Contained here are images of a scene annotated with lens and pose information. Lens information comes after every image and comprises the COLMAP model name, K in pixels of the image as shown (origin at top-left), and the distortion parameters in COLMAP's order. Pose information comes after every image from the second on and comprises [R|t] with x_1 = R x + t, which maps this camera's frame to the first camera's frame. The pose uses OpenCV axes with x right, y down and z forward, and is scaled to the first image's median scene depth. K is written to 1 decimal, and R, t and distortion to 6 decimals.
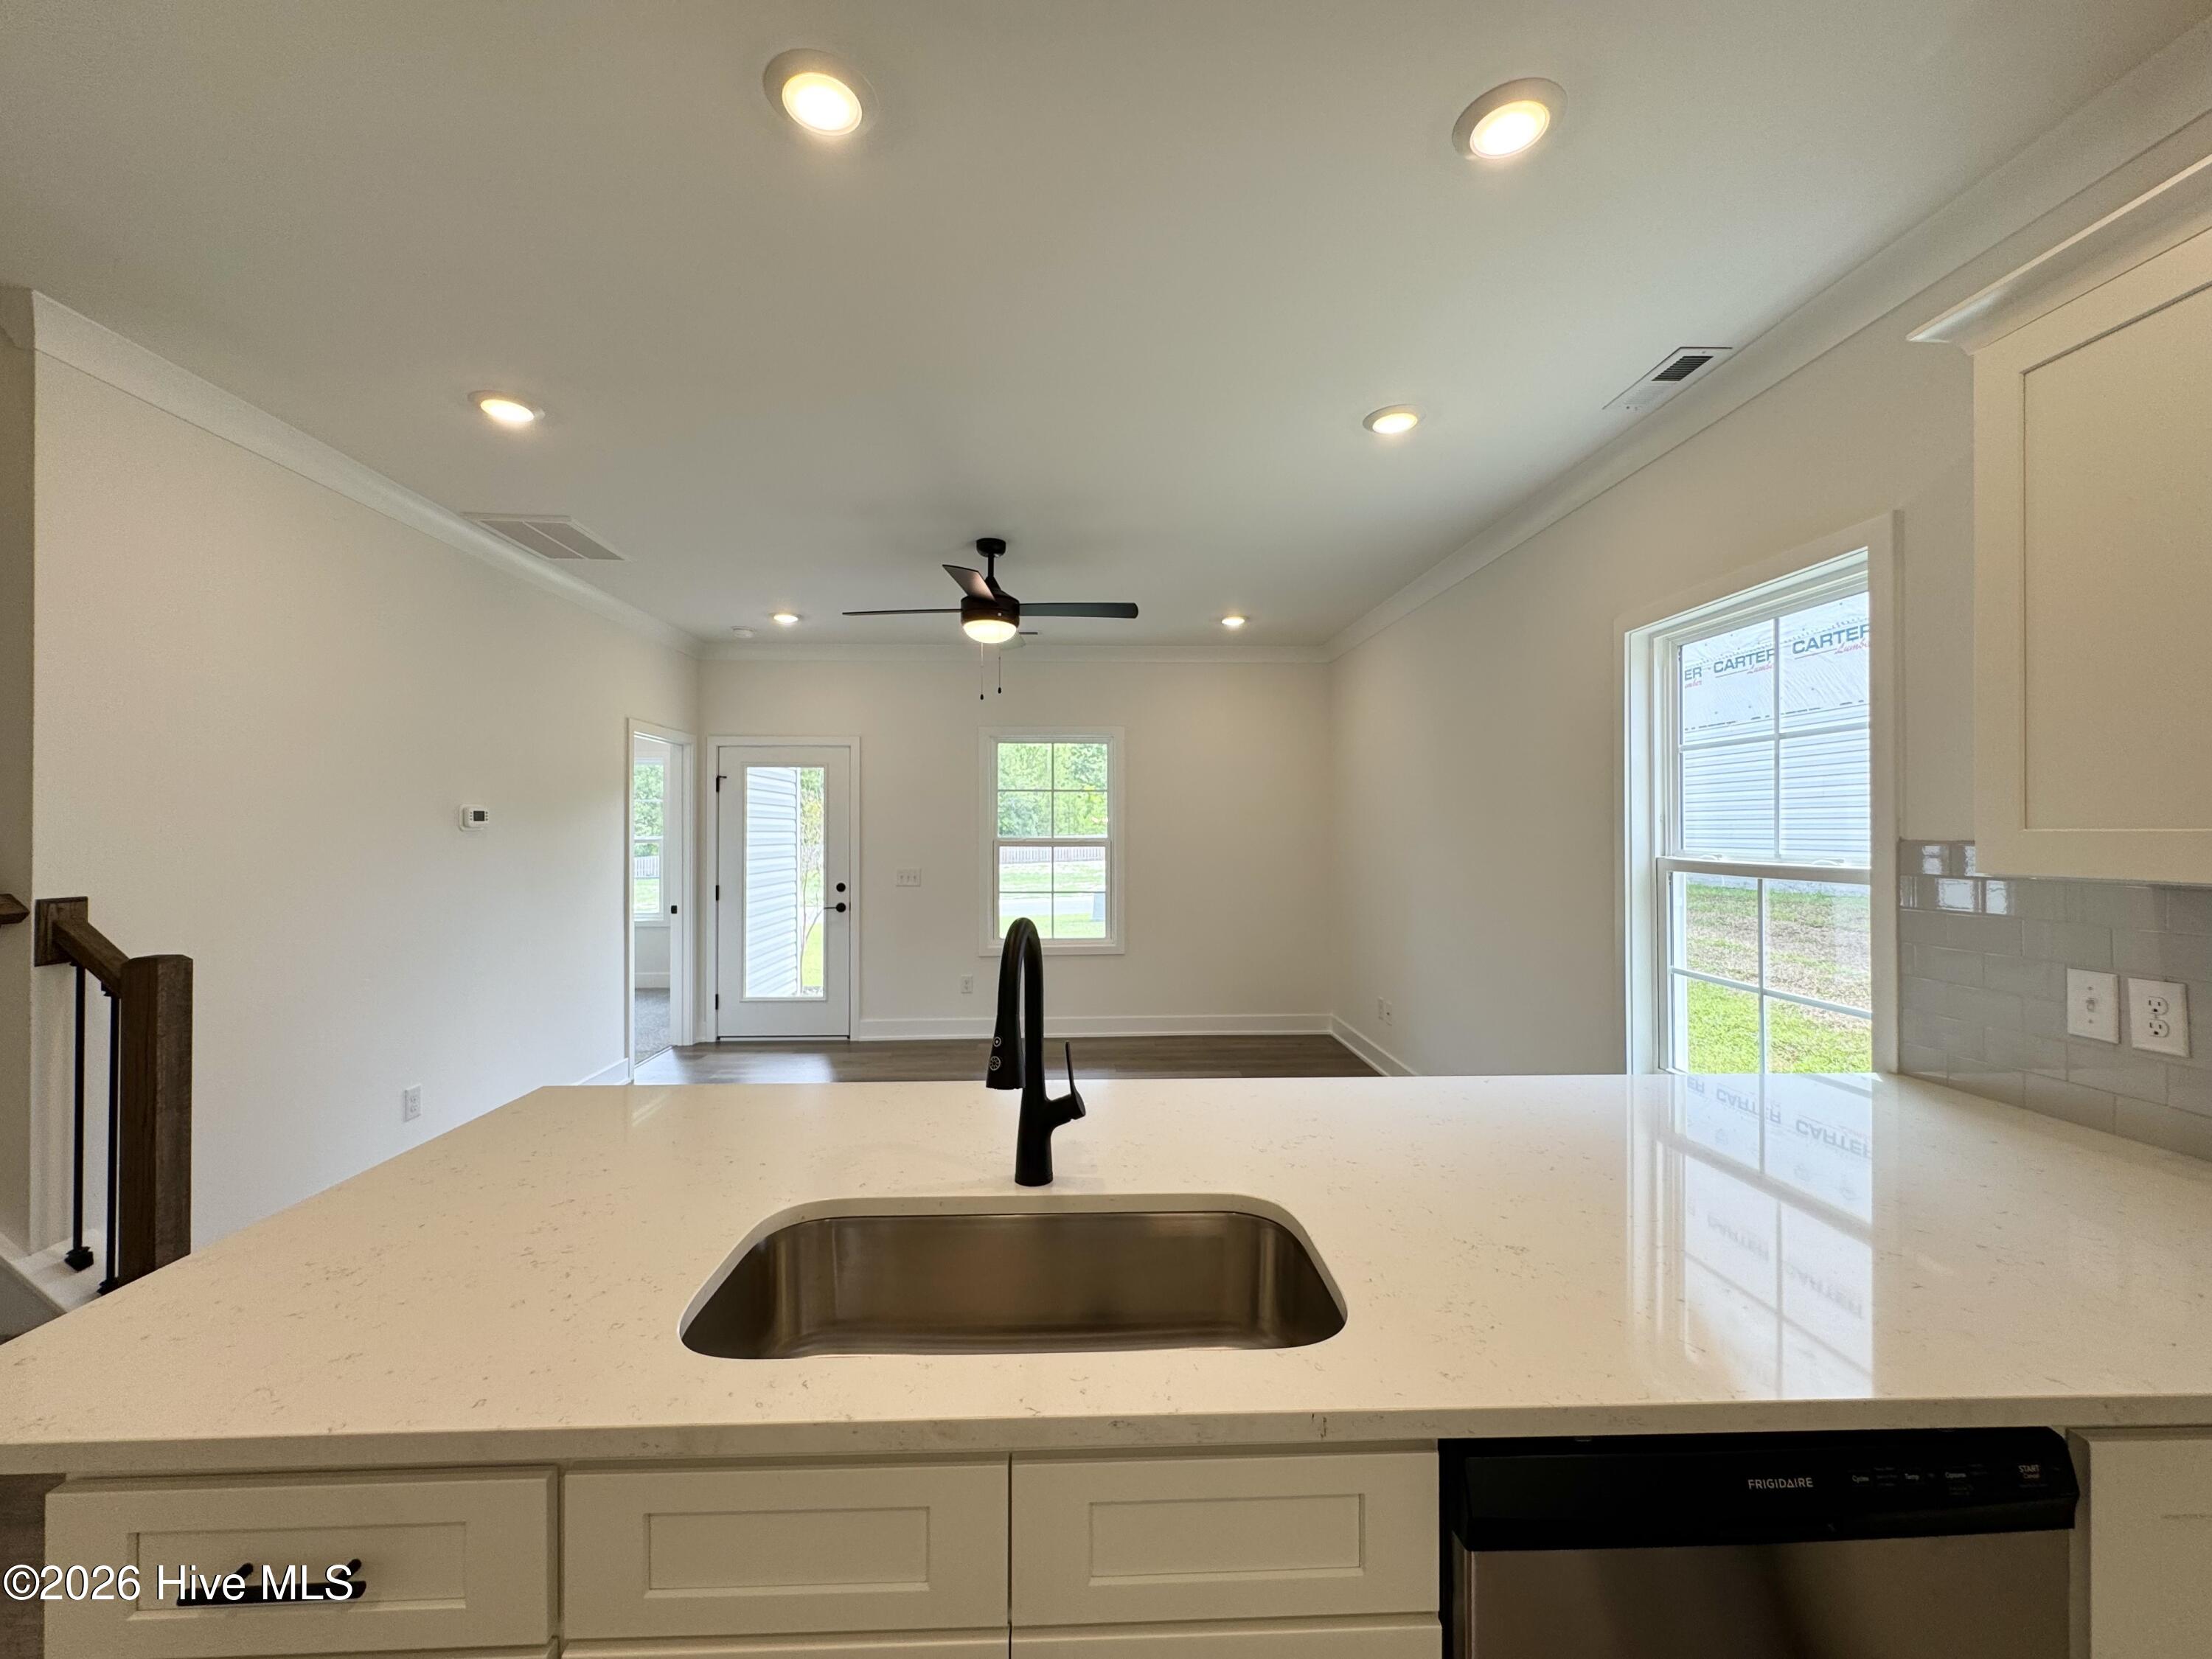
lens RADIAL K [[886.7, 0, 1124.2], [0, 886.7, 819.4], [0, 0, 1]] dist [-0.003925, 0.002070]
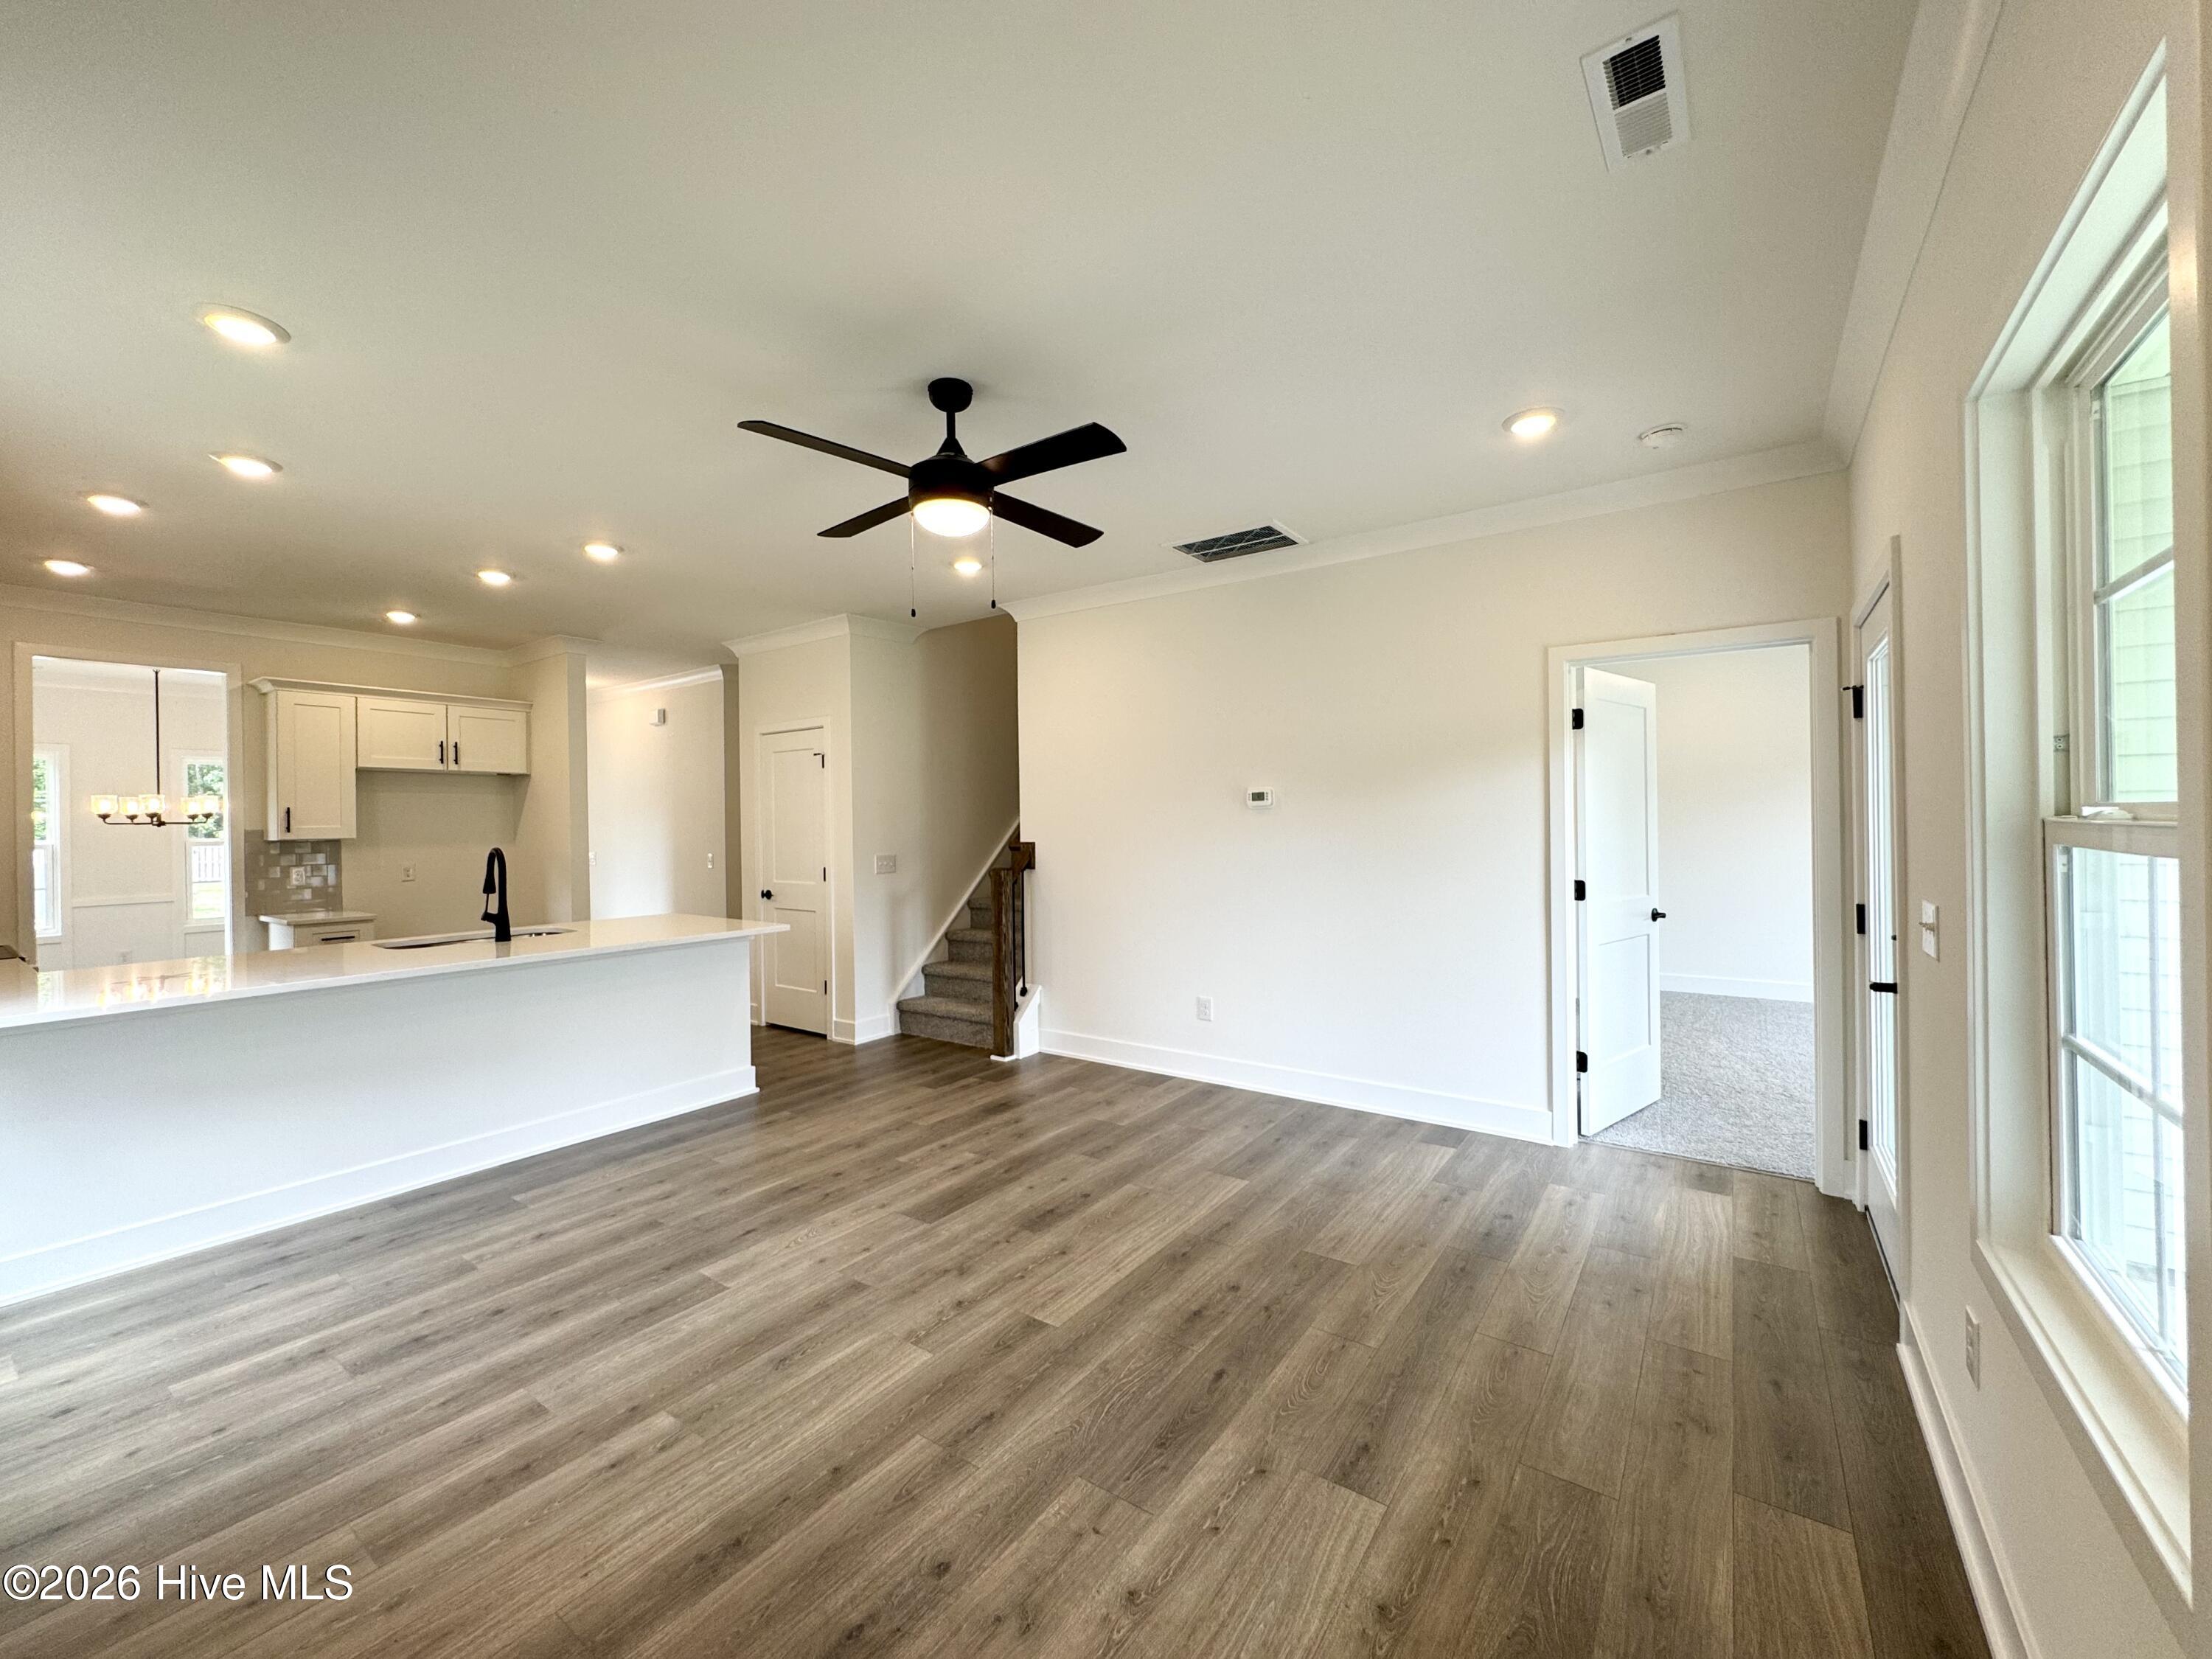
lens RADIAL K [[886.7, 0, 1100.9], [0, 886.7, 819.6], [0, 0, 1]] dist [-0.003925, 0.002070]
pose [[-0.603917, 0.007944, -0.797008, 0.201050], [0.024253, 0.999670, -0.008413, 0.019785], [0.796678, -0.024410, -0.603911, 0.951380]]
